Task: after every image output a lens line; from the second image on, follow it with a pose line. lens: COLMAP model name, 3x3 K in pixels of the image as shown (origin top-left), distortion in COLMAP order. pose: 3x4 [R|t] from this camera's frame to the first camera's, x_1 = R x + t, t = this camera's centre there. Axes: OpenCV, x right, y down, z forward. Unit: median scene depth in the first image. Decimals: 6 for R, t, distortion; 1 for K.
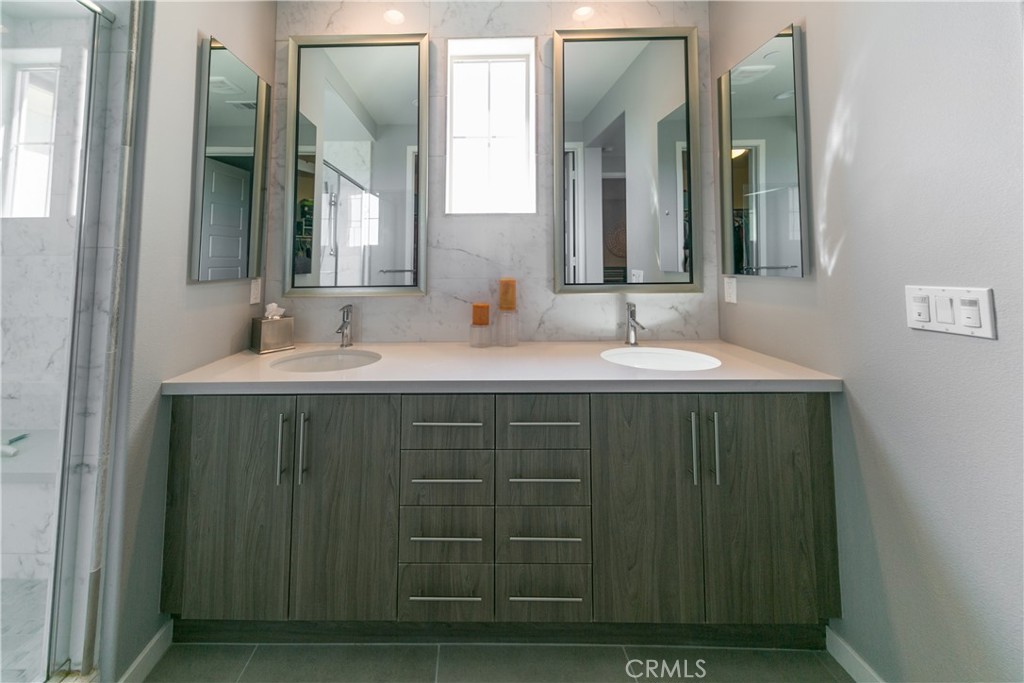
lens RADIAL K [[365.1, 0, 512.4], [0, 365.1, 262.4], [0, 0, 1]] dist [0.000696, -0.000064]
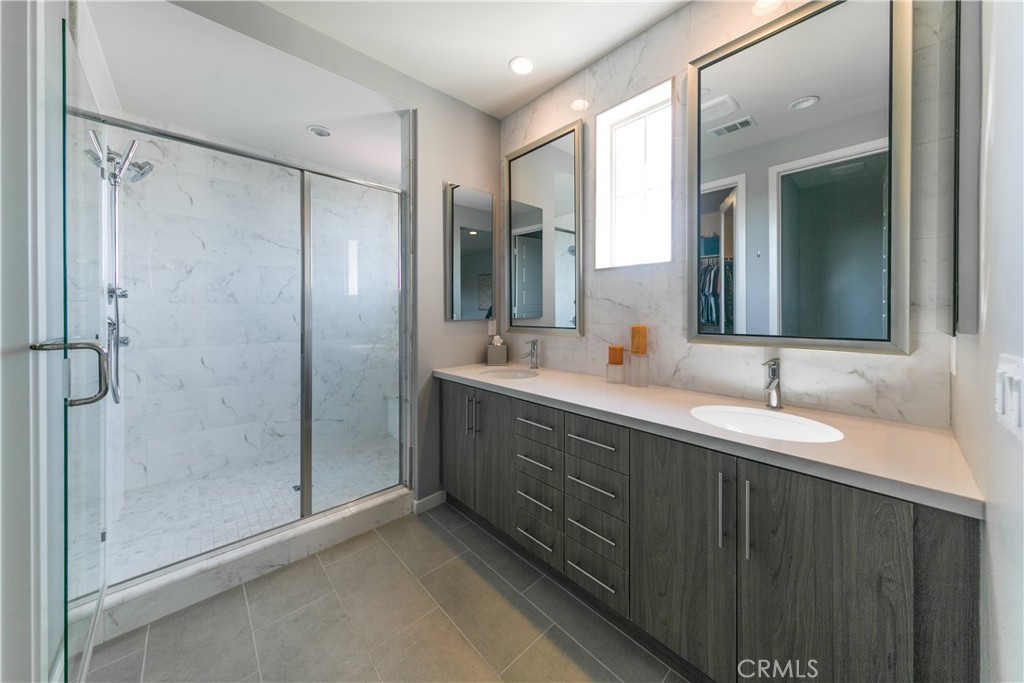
lens RADIAL K [[346.8, 0, 510.5], [0, 346.8, 337.4], [0, 0, 1]] dist [0.001832, -0.000401]
pose [[0.688569, 0.061304, -0.722575, 0.476213], [0.000567, 0.996375, 0.085073, -0.007481], [0.725170, -0.058989, 0.686038, 0.011006]]
